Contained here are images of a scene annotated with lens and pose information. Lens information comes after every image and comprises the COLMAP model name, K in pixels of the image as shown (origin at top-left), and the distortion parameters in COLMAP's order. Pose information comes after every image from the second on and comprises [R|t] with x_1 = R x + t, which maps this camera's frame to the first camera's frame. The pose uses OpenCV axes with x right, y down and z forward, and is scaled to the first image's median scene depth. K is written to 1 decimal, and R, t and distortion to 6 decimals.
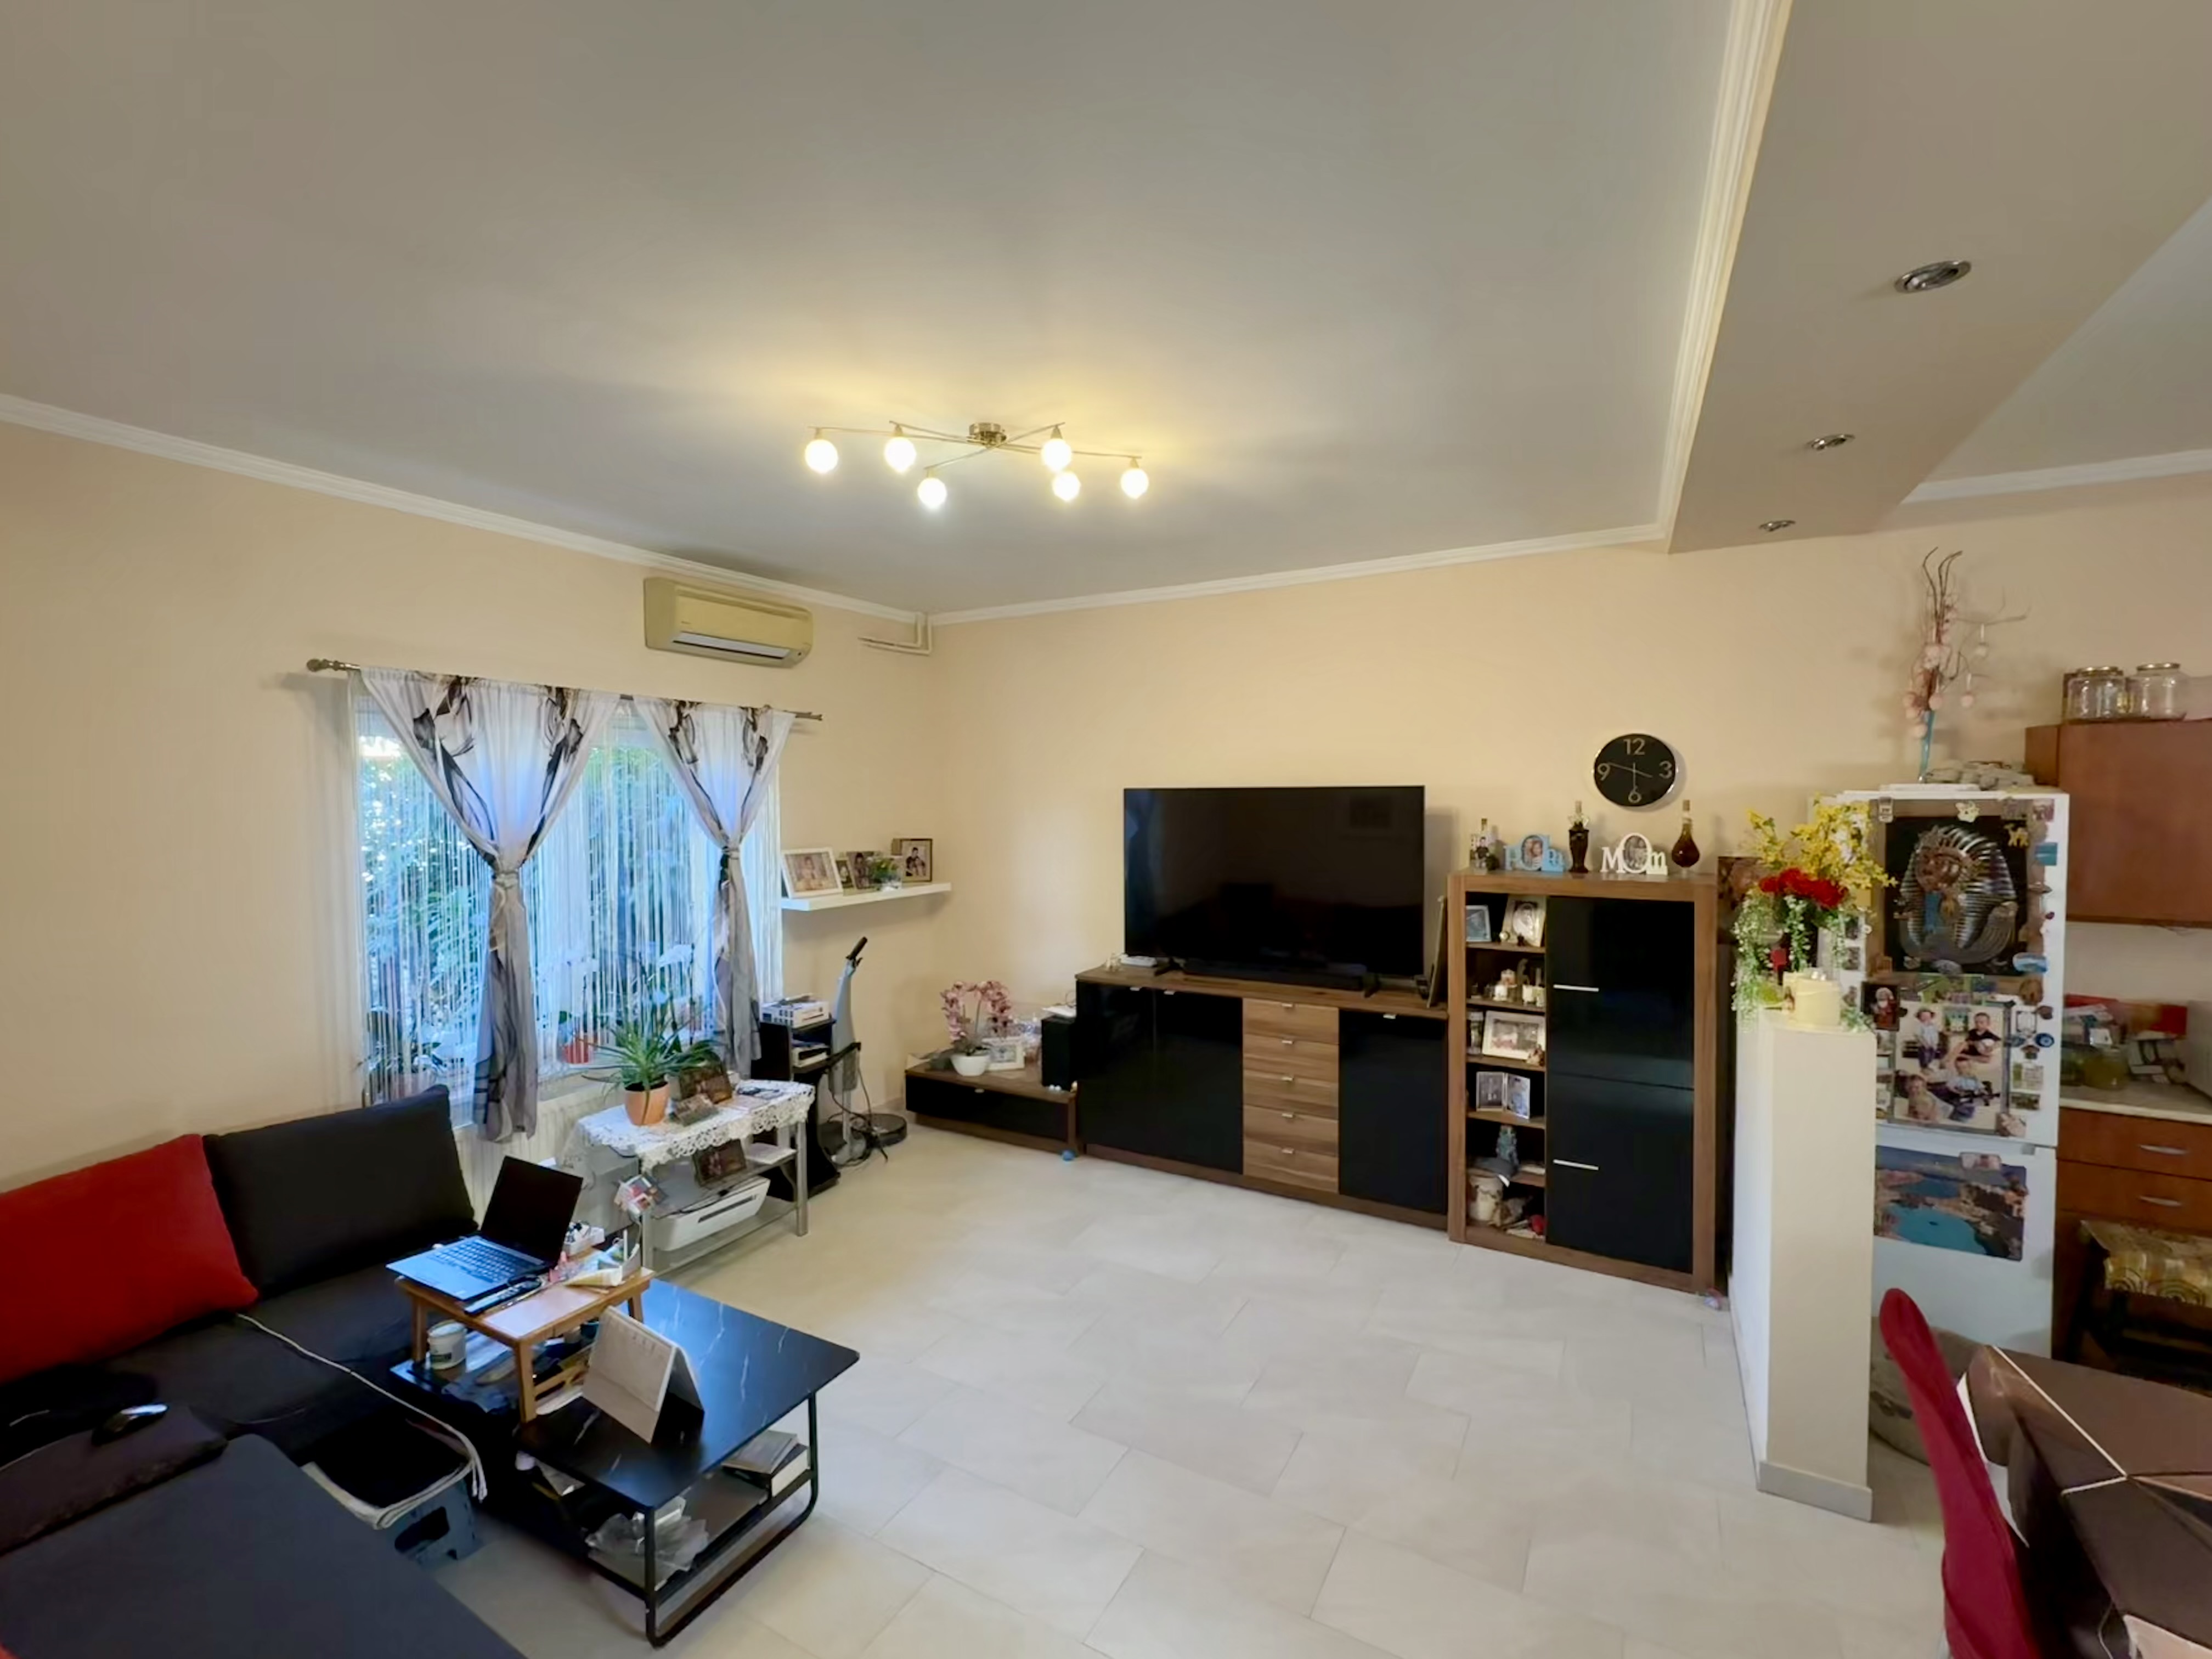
lens RADIAL K [[978.8, 0, 1106.0], [0, 978.8, 829.5], [0, 0, 1]] dist [0.007911, -0.000258]
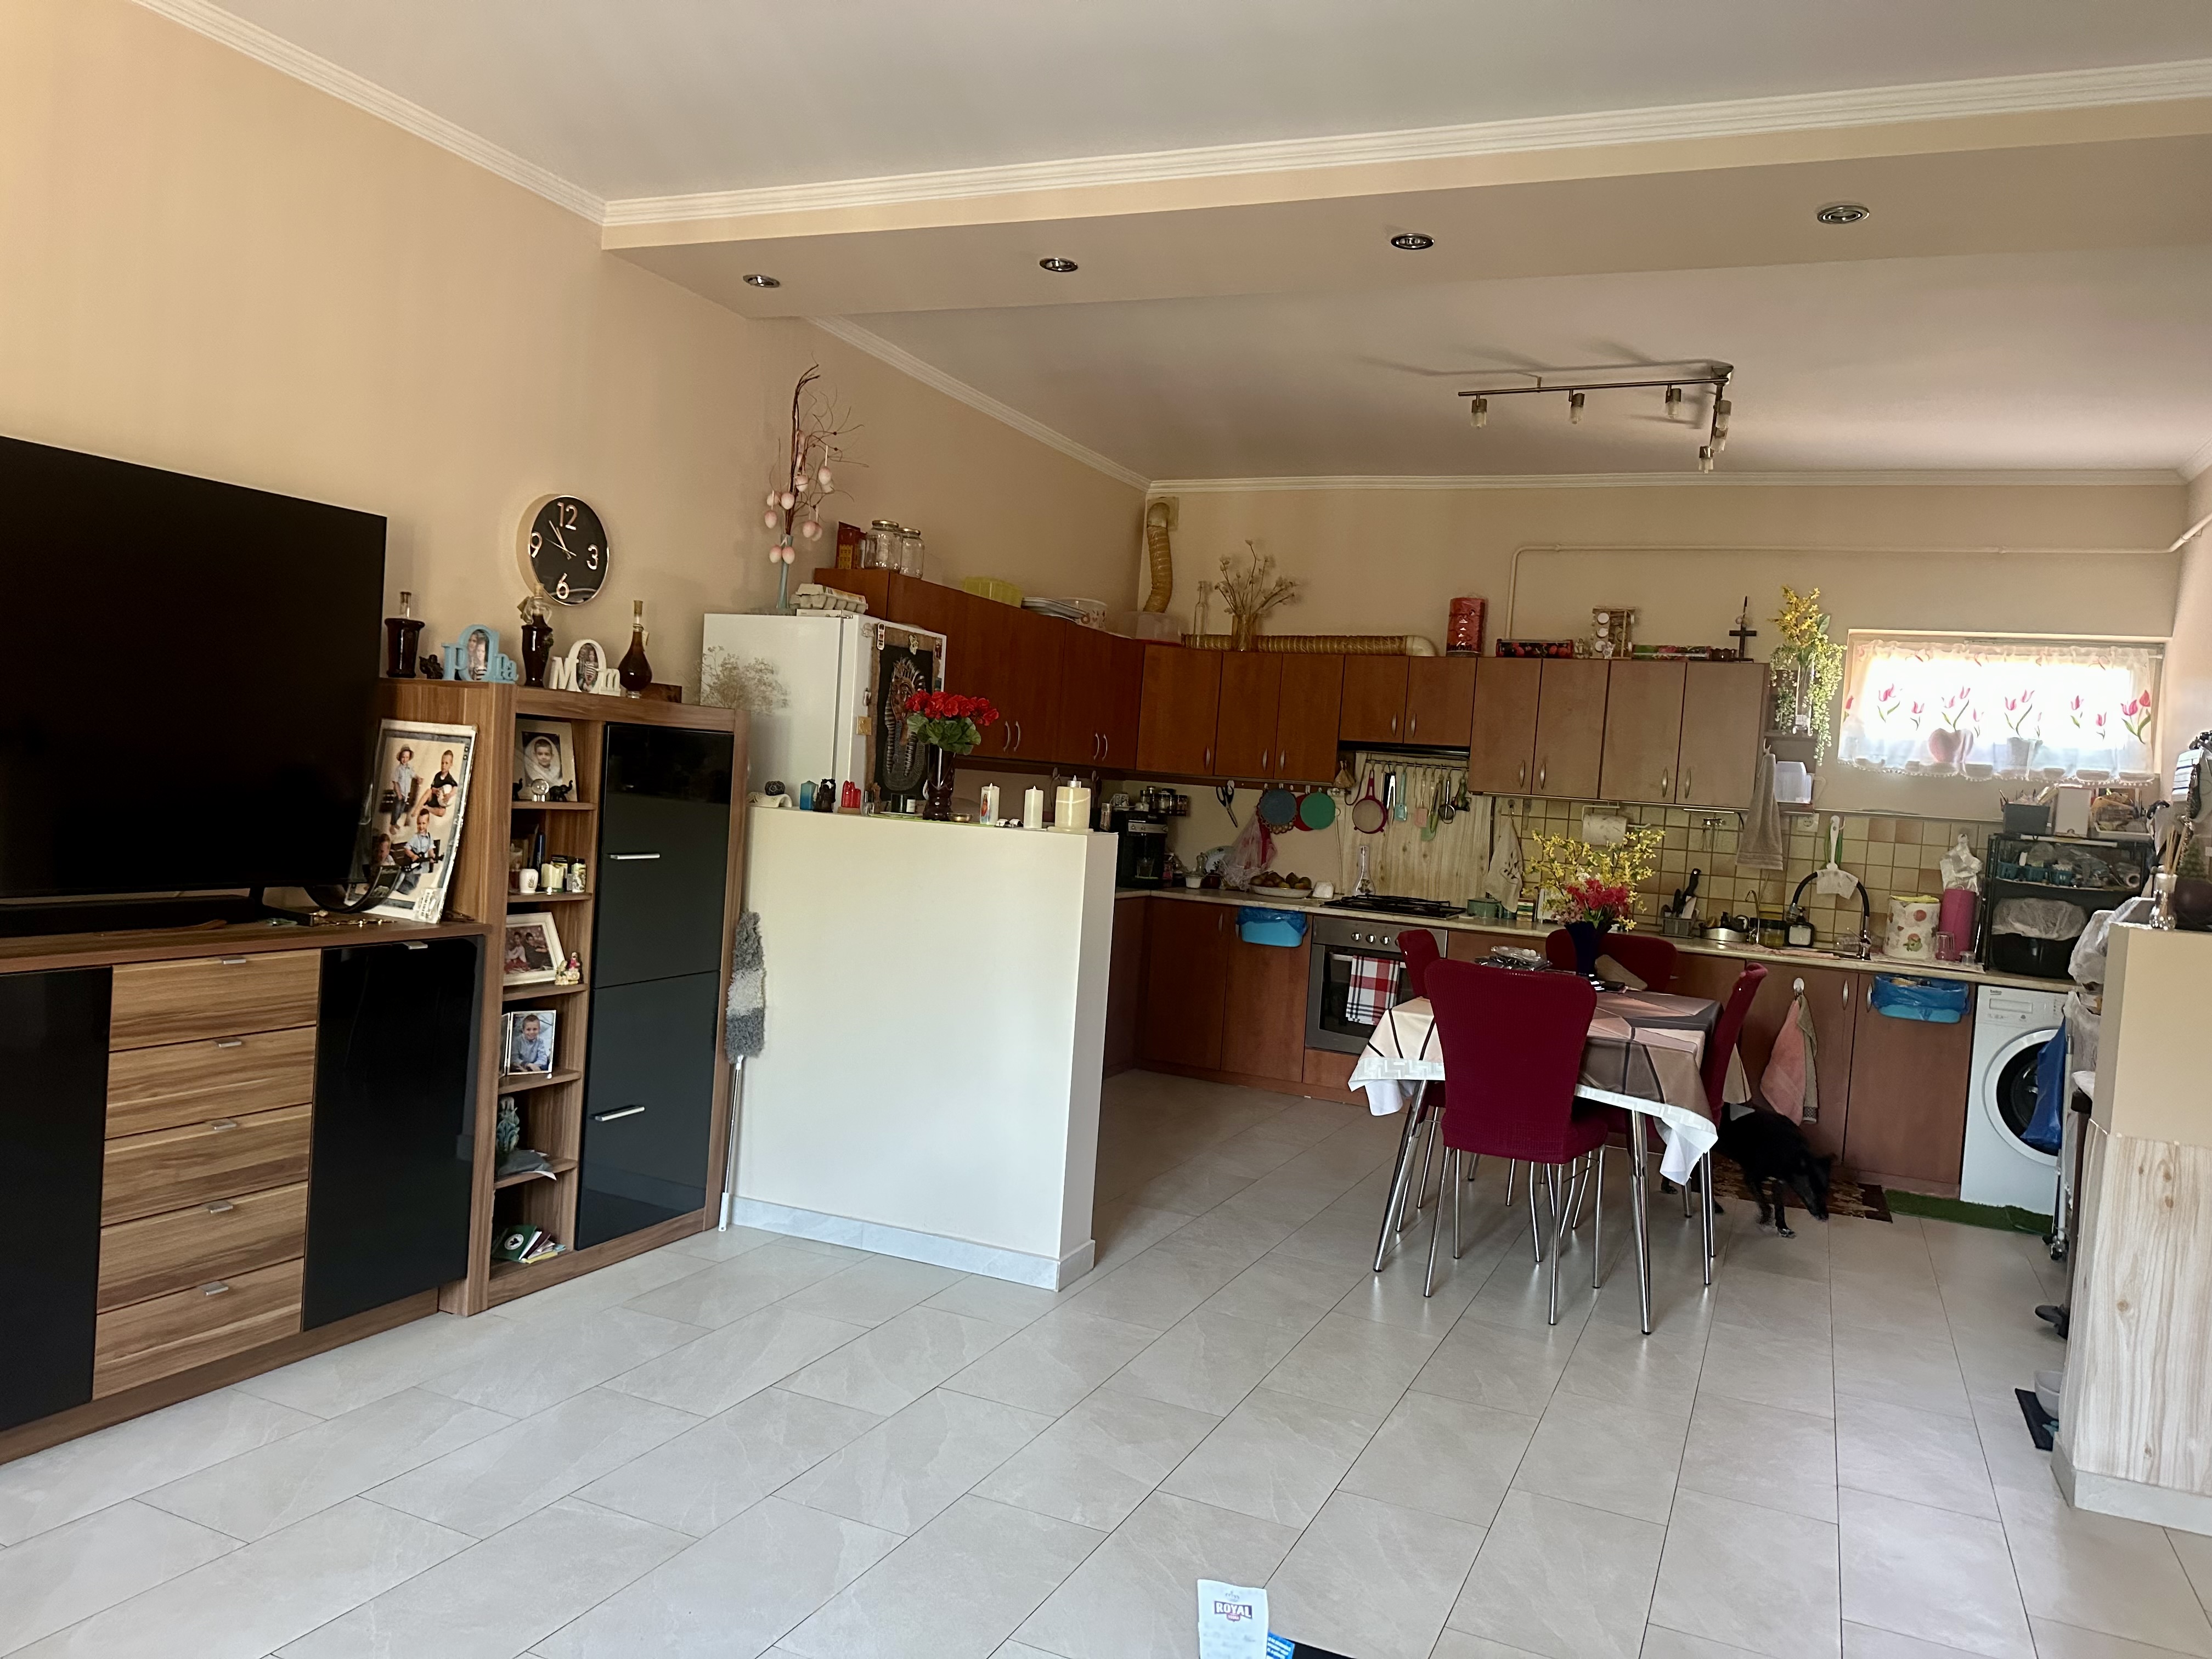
lens RADIAL K [[1579.1, 0, 1106.0], [0, 1579.1, 829.5], [0, 0, 1]] dist [0.251202, -0.295752]
pose [[-0.085157, -0.037803, 0.995650, -0.804362], [-0.030485, 0.998911, 0.035320, 0.108312], [-0.995901, -0.027345, -0.086216, 0.903619]]
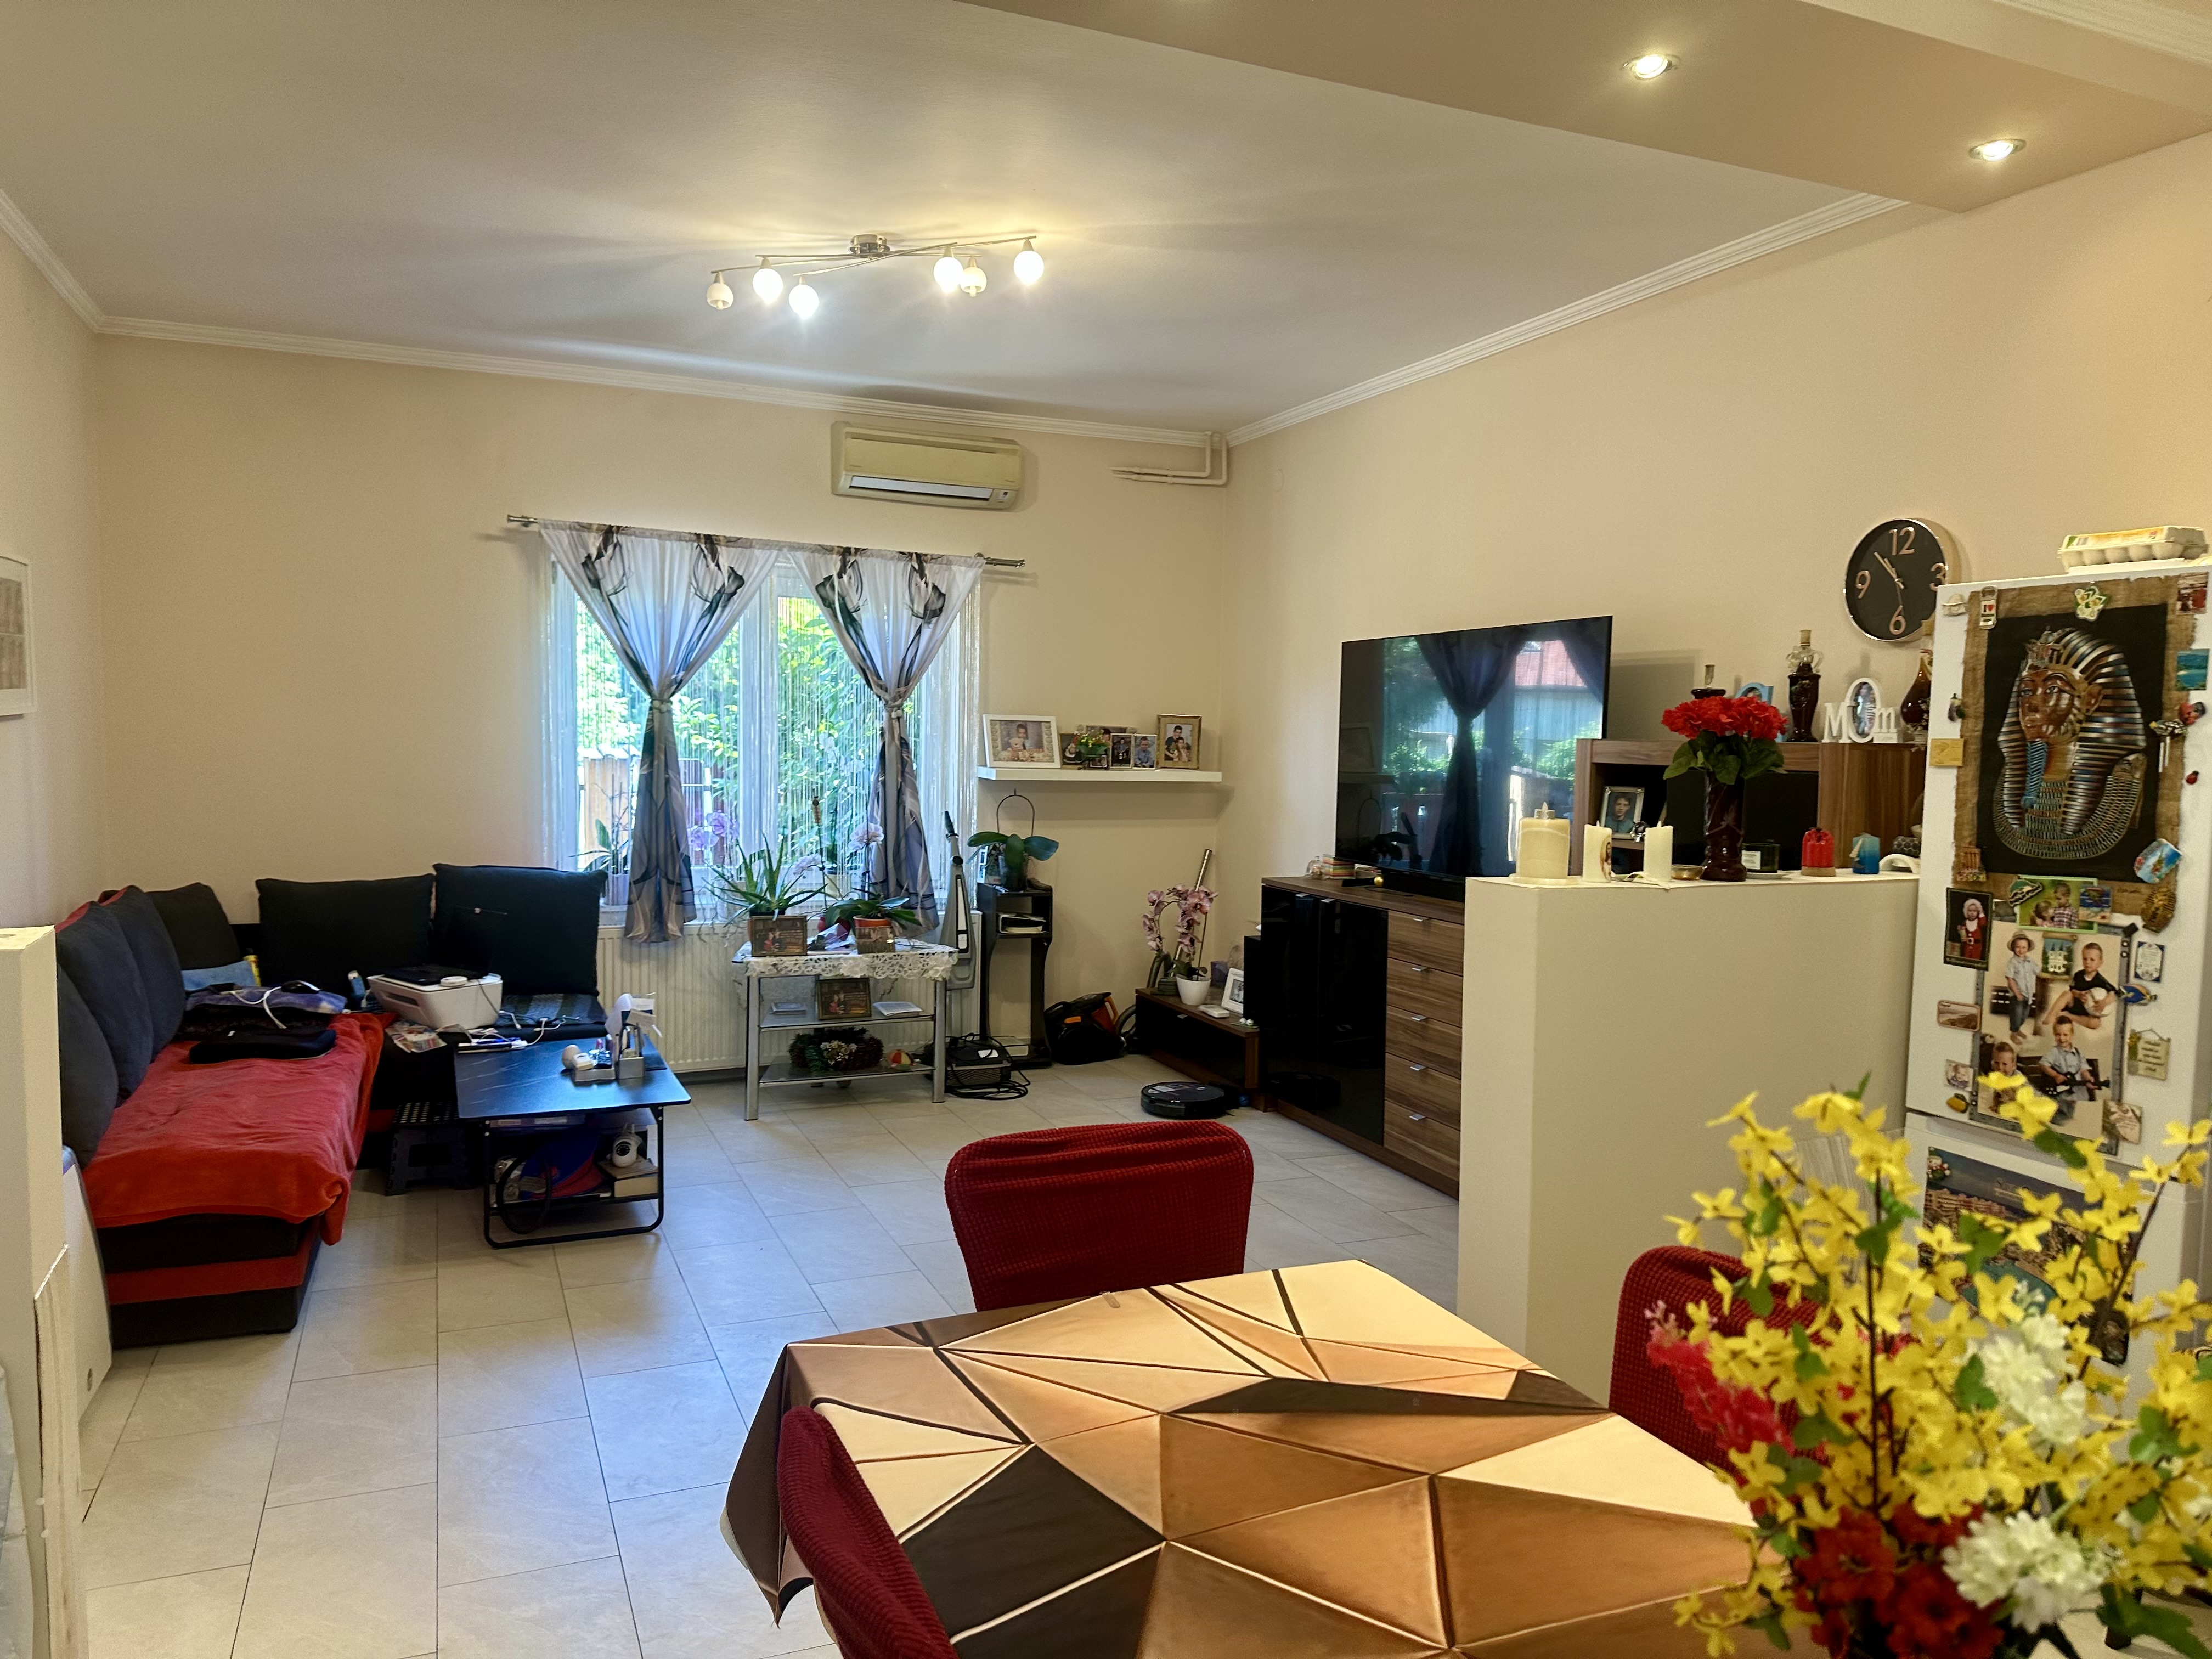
lens RADIAL K [[1579.1, 0, 1106.0], [0, 1579.1, 829.5], [0, 0, 1]] dist [0.251202, -0.295752]
pose [[0.789900, 0.058572, -0.610432, 0.989858], [-0.047321, 0.998282, 0.034553, 0.107234], [0.611407, 0.001593, 0.791315, -0.147067]]
